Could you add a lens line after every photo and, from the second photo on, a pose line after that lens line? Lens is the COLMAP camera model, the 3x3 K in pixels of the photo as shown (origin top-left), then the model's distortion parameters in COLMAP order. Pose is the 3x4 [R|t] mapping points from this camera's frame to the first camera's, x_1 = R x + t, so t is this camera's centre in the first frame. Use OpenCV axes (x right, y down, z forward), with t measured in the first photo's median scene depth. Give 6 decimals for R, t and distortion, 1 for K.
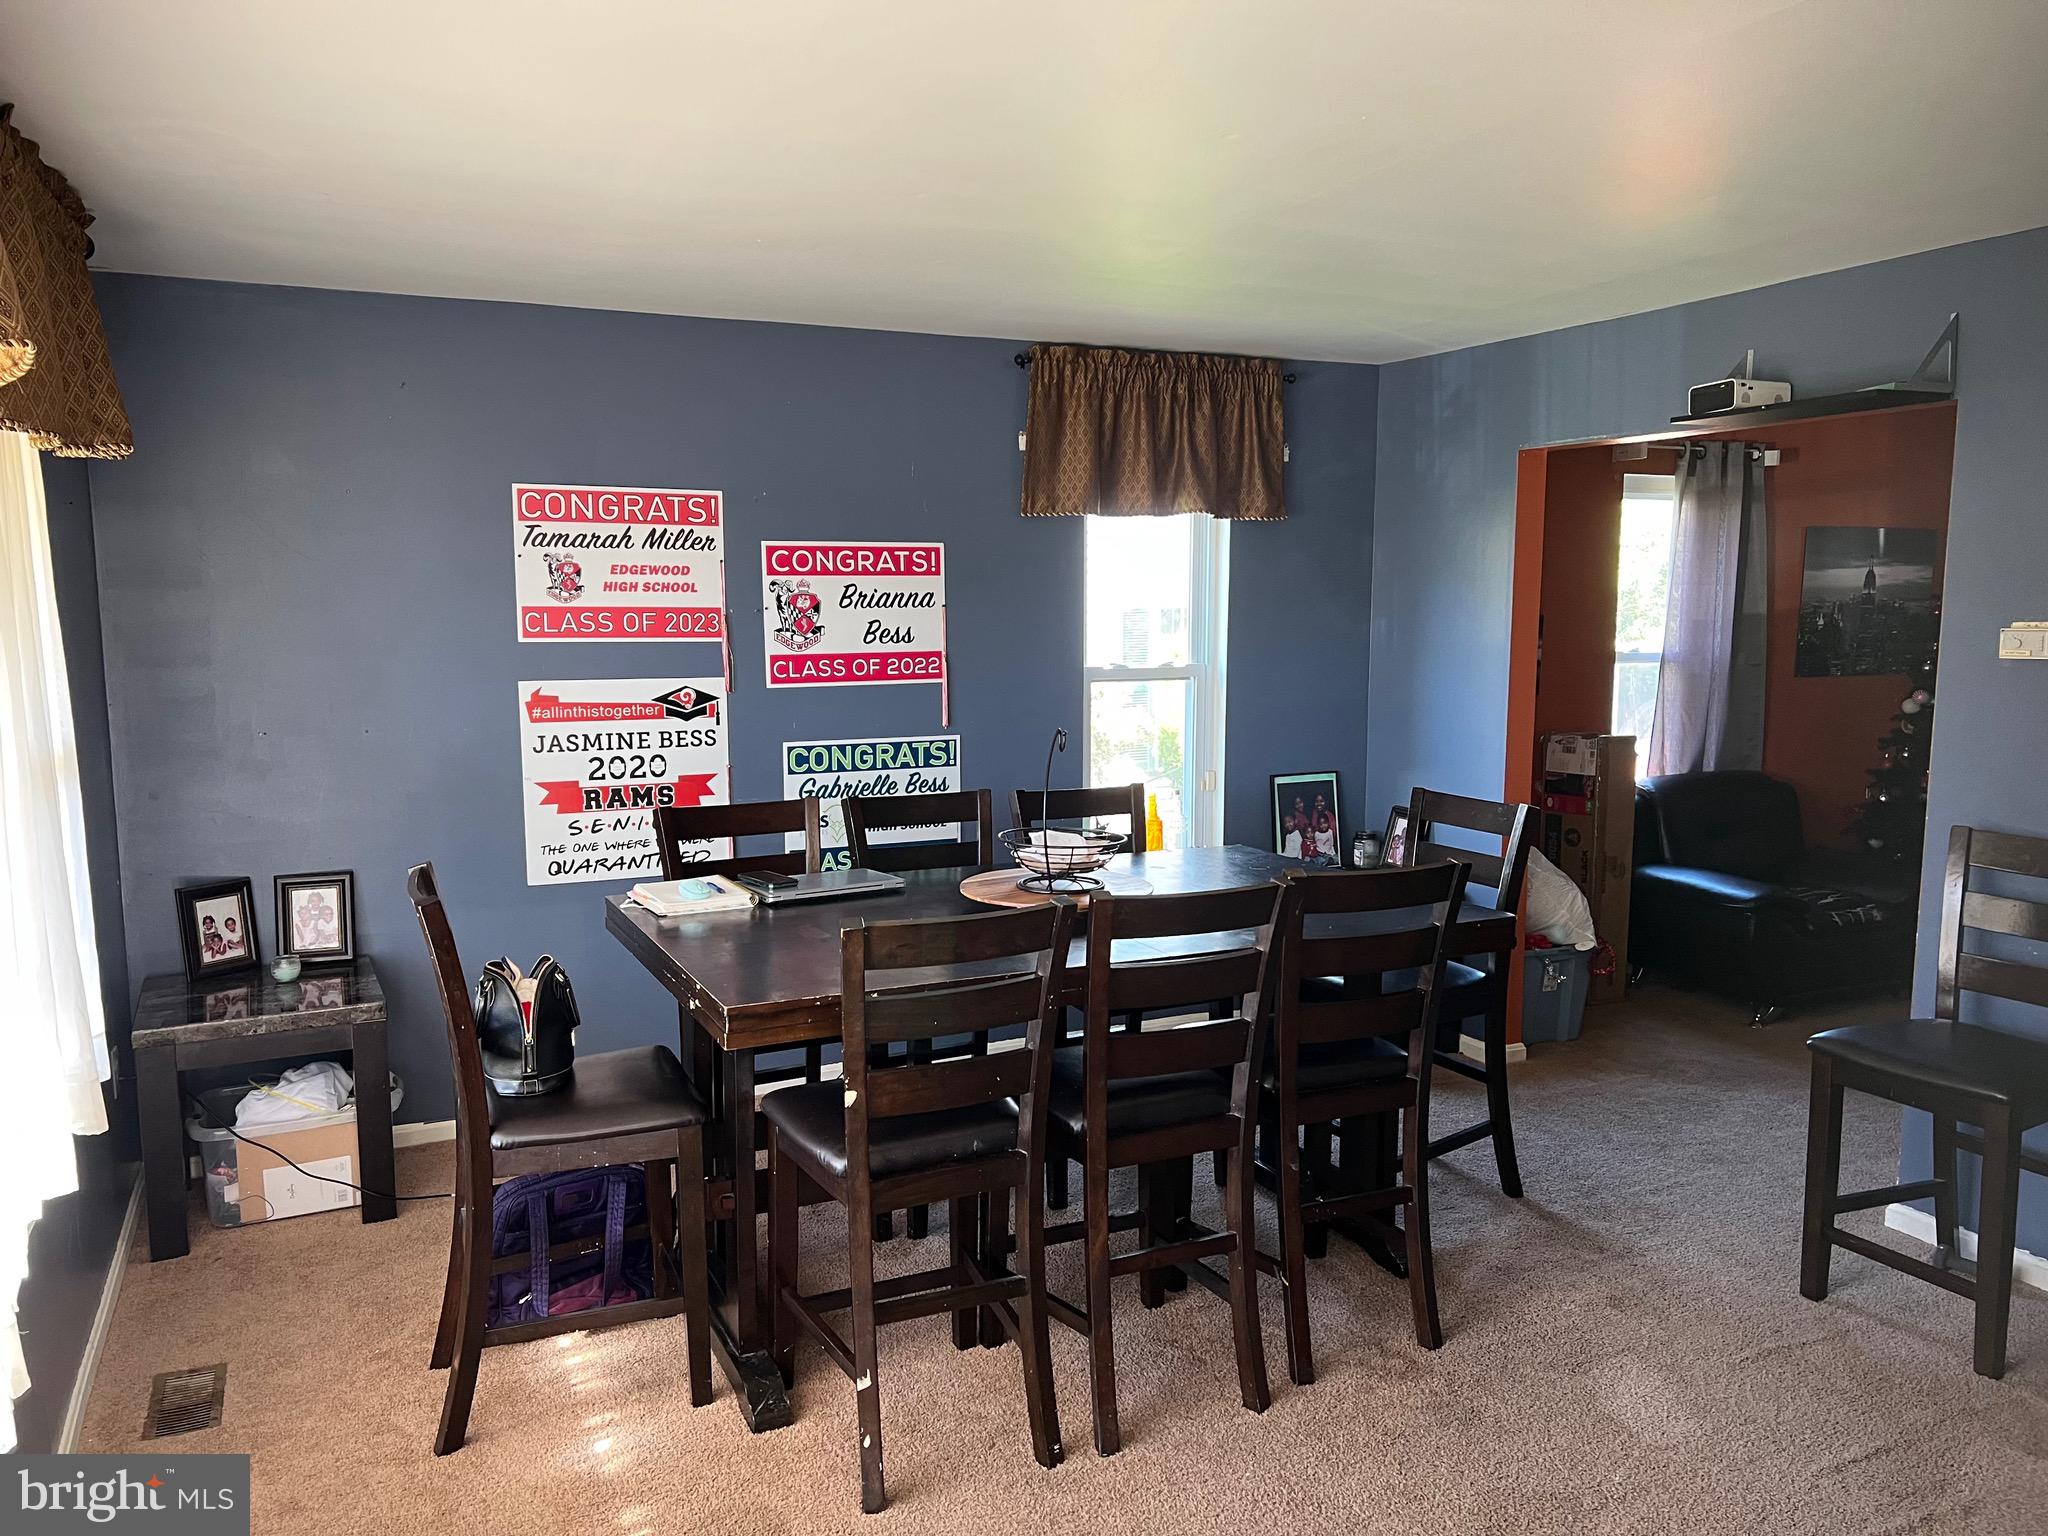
lens RADIAL K [[1538.1, 0, 1022.4], [0, 1538.1, 770.5], [0, 0, 1]] dist [0.053702, -0.071463]
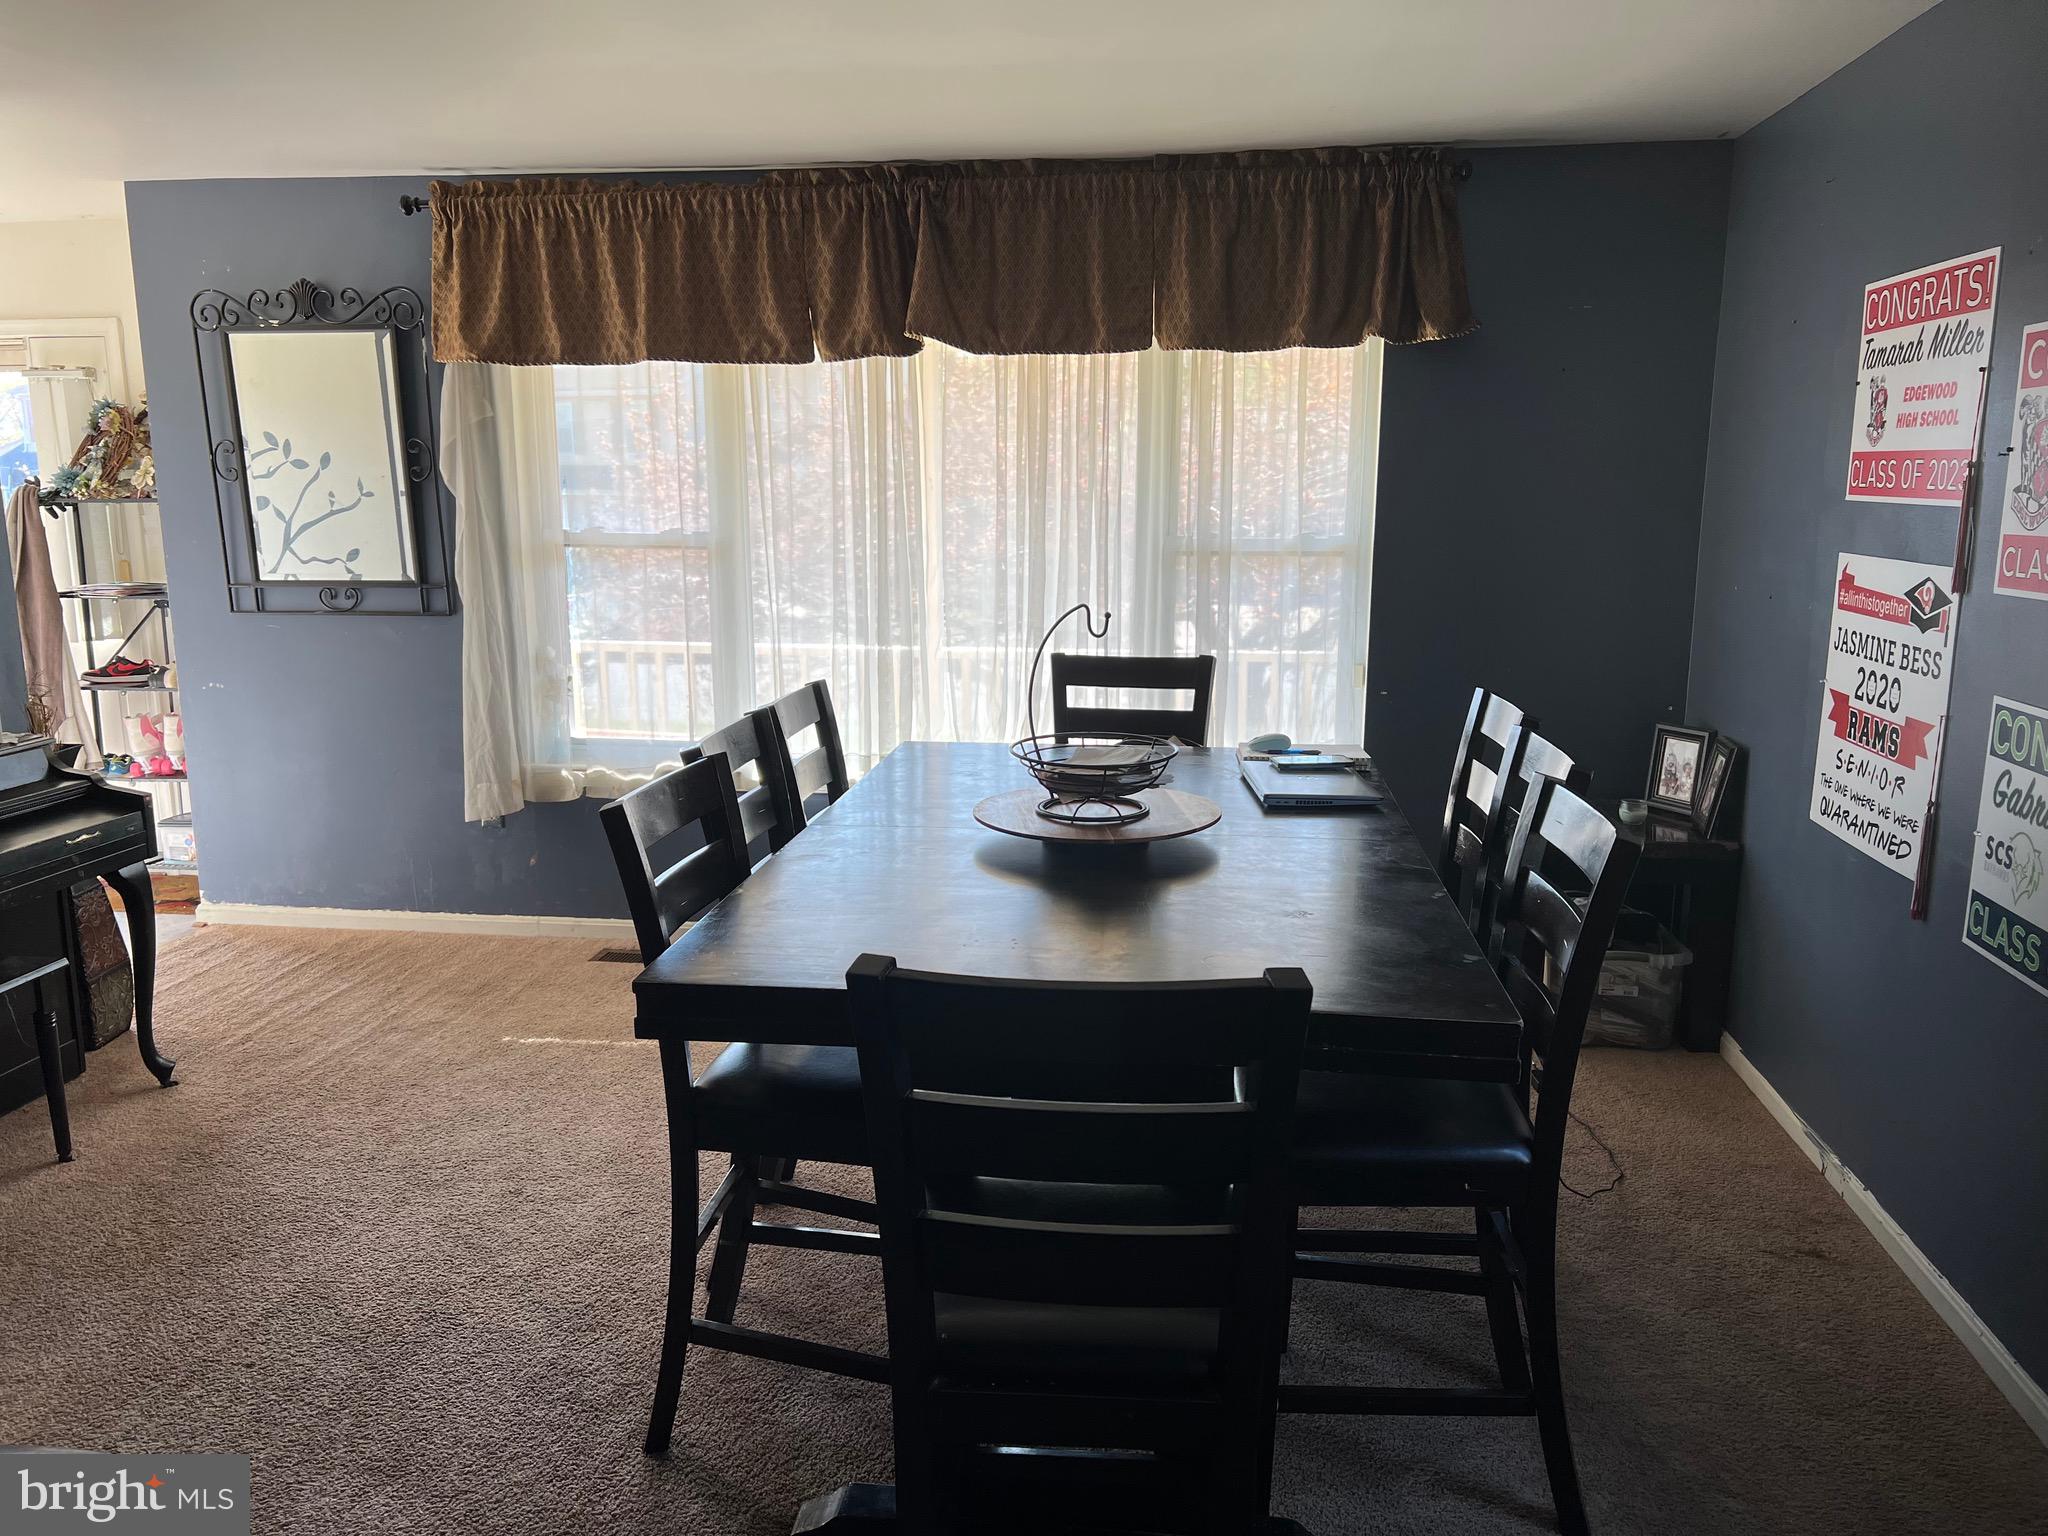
lens RADIAL K [[1538.1, 0, 1028.7], [0, 1538.1, 774.6], [0, 0, 1]] dist [0.053702, -0.071463]
pose [[-0.543296, 0.152330, -0.825606, 0.516187], [-0.110940, 0.961751, 0.250454, -0.095351], [0.832179, 0.227663, -0.505616, 1.034493]]
